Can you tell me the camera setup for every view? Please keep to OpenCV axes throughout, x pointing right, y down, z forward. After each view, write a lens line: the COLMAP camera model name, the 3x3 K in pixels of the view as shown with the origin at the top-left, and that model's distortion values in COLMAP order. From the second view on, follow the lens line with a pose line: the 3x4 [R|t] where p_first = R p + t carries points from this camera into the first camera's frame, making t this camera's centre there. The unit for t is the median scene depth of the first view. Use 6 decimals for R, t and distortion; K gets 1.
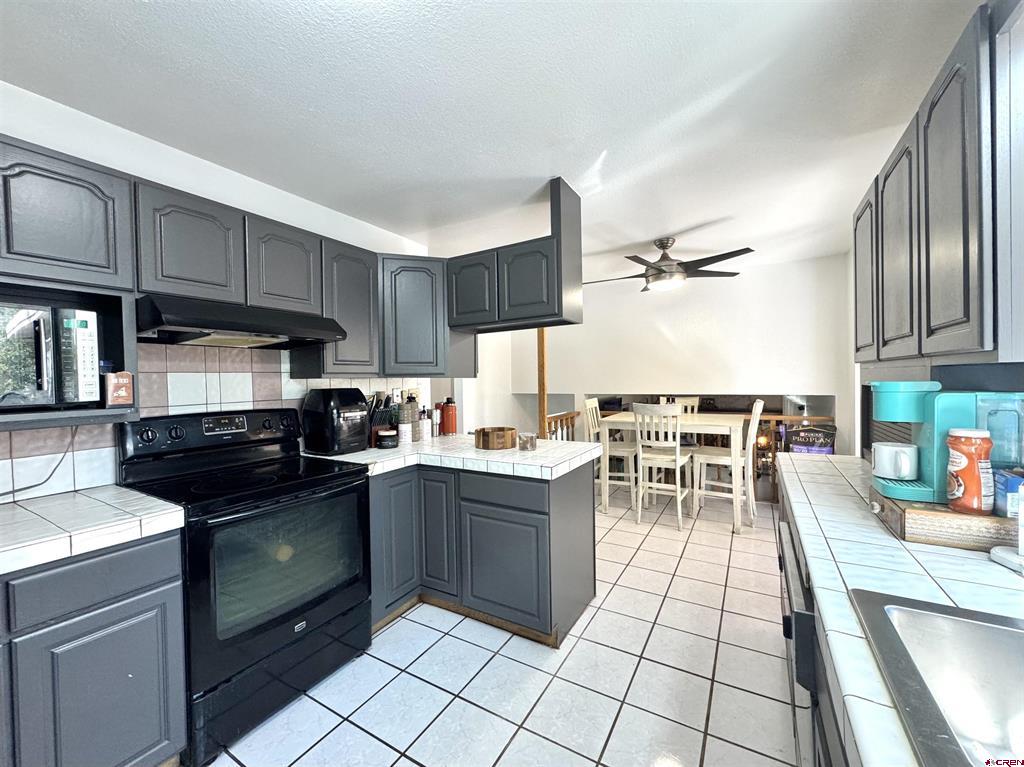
lens RADIAL K [[412.0, 0, 509.0], [0, 412.0, 382.7], [0, 0, 1]] dist [0.000463, 0.000102]
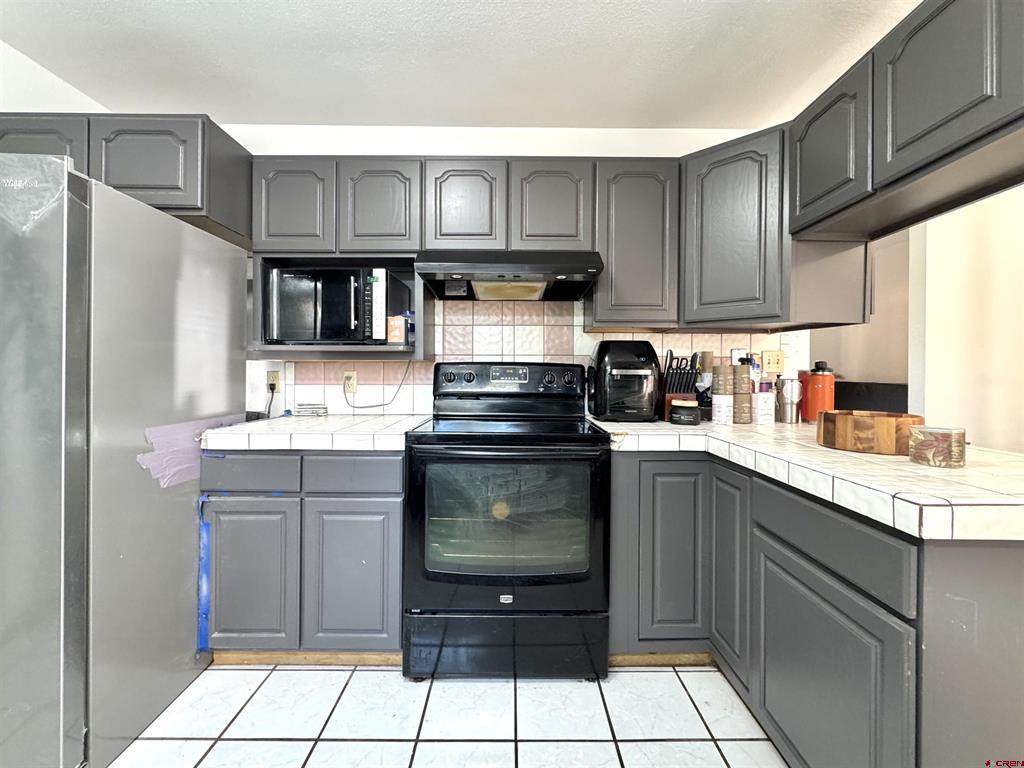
lens RADIAL K [[423.0, 0, 516.1], [0, 423.0, 370.6], [0, 0, 1]] dist [-0.001545, -0.000173]
pose [[0.518700, 0.016524, -0.854797, 0.193341], [-0.025282, 0.999672, 0.003982, 0.074591], [0.854583, 0.019546, 0.518948, 0.395203]]
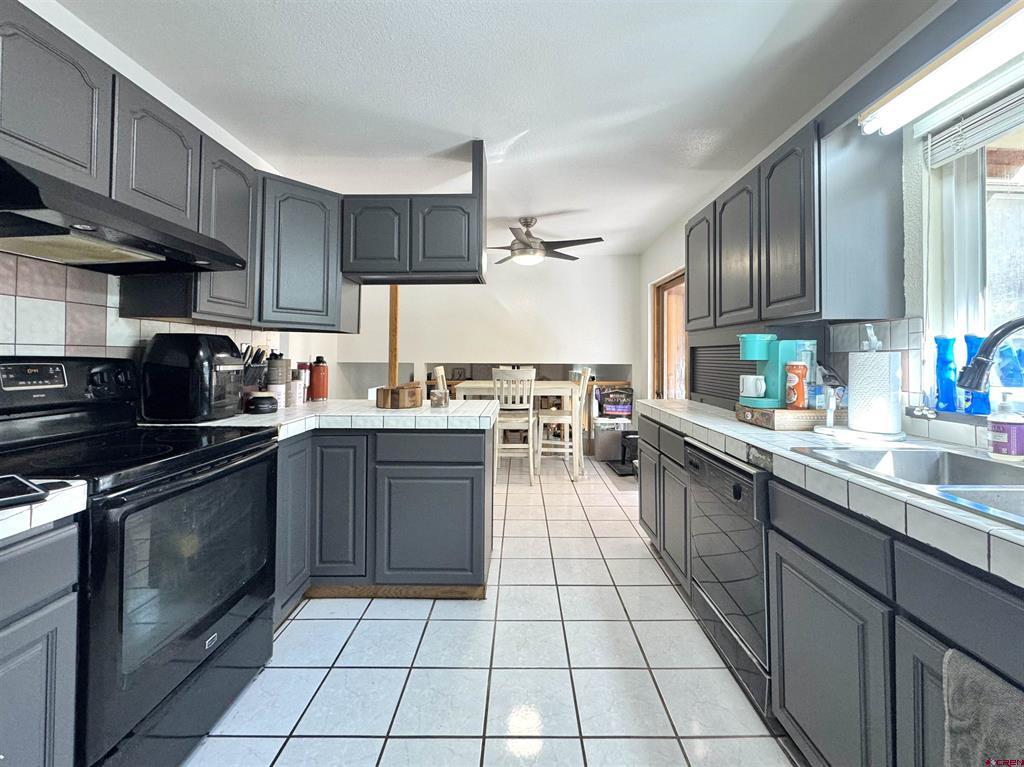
lens RADIAL K [[441.4, 0, 517.6], [0, 441.4, 347.3], [0, 0, 1]] dist [-0.002120, -0.000007]
pose [[0.859511, 0.033594, 0.510012, -0.332580], [-0.014932, 0.999062, -0.040643, 0.062402], [-0.510899, 0.027317, 0.859206, 0.012889]]
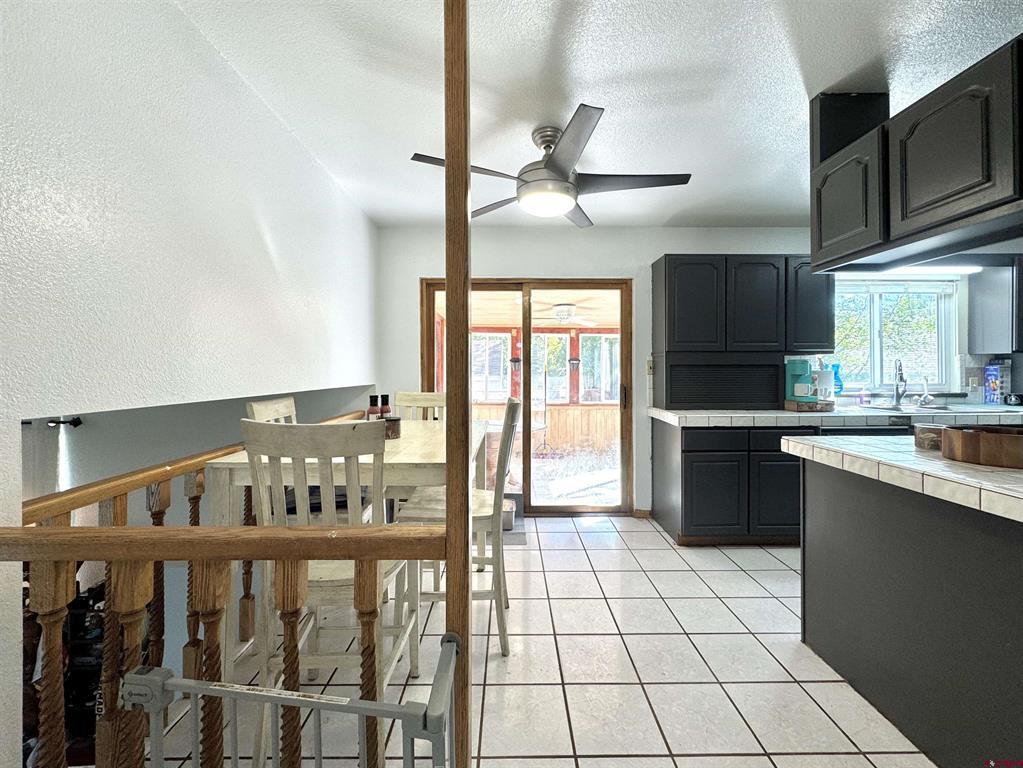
lens RADIAL K [[422.6, 0, 515.6], [0, 422.6, 370.6], [0, 0, 1]] dist [-0.001545, -0.000173]
pose [[-0.524031, 0.019058, 0.851486, -0.192358], [0.024892, 0.999665, -0.007055, 0.025012], [-0.851335, 0.017499, -0.524330, 1.930159]]
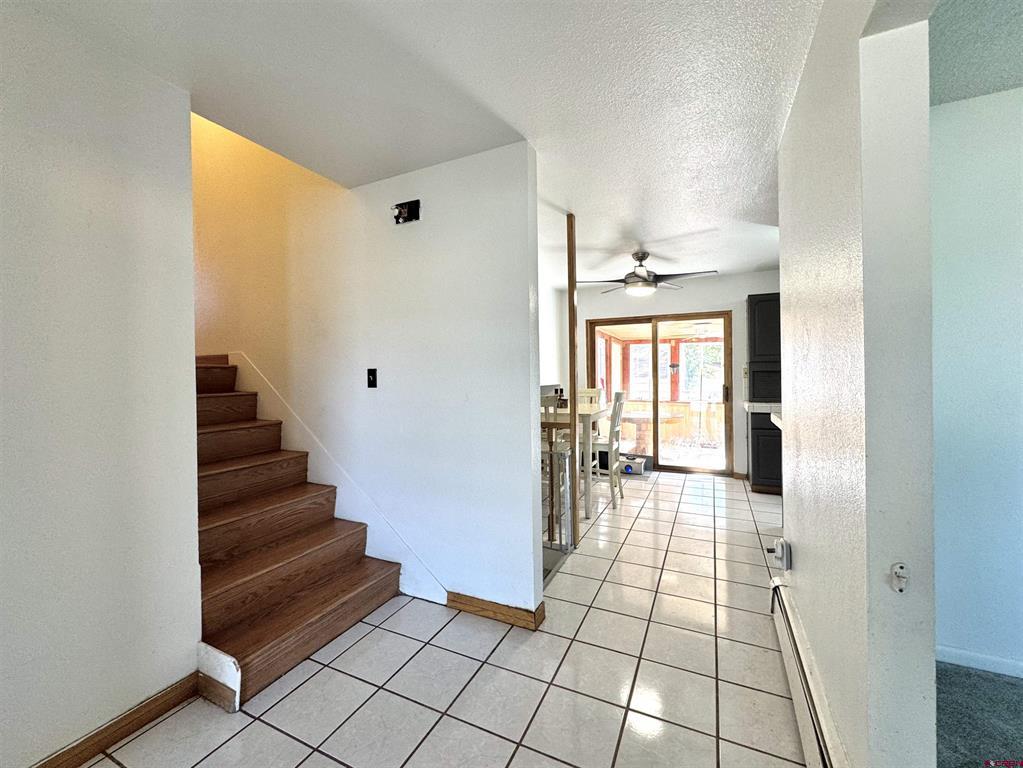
lens RADIAL K [[421.4, 0, 515.0], [0, 421.4, 379.9], [0, 0, 1]] dist [-0.000359, 0.000671]
pose [[-0.099654, 0.007251, 0.994996, -1.124593], [0.030688, 0.999520, -0.004210, 0.024766], [-0.994549, 0.030115, -0.099829, 2.090873]]
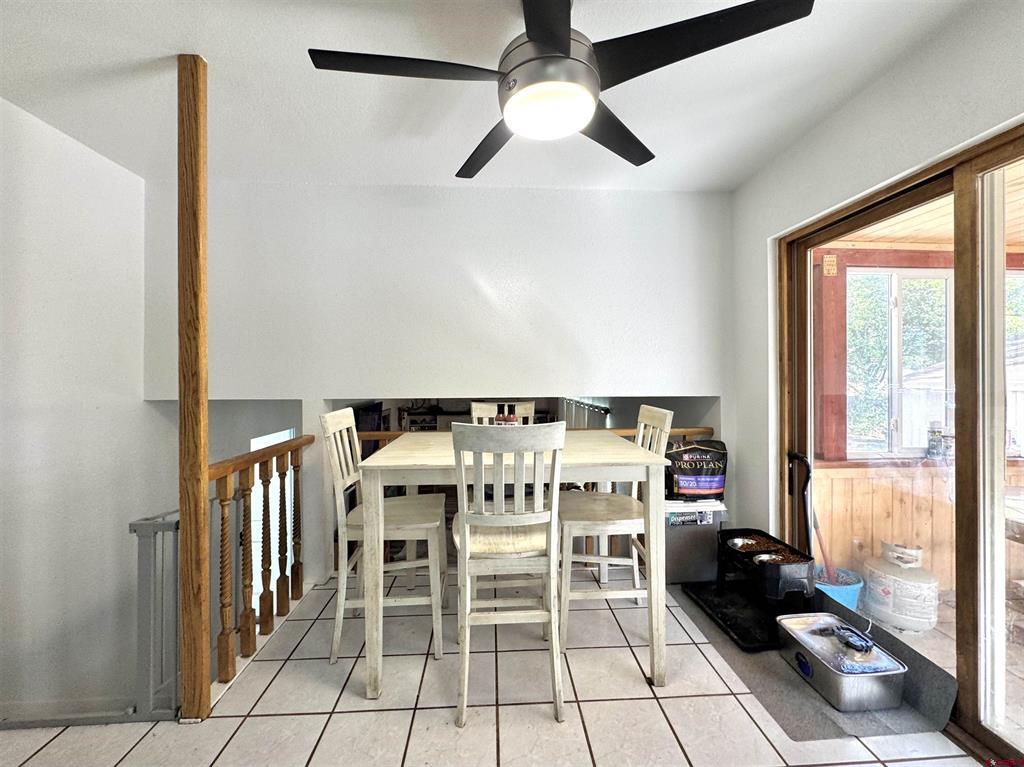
lens RADIAL K [[421.8, 0, 515.5], [0, 421.8, 379.4], [0, 0, 1]] dist [-0.000359, 0.000671]
pose [[0.825373, 0.011818, 0.564464, 0.186435], [-0.002846, 0.999855, -0.016772, 0.024068], [-0.564581, 0.012236, 0.825287, 0.977610]]
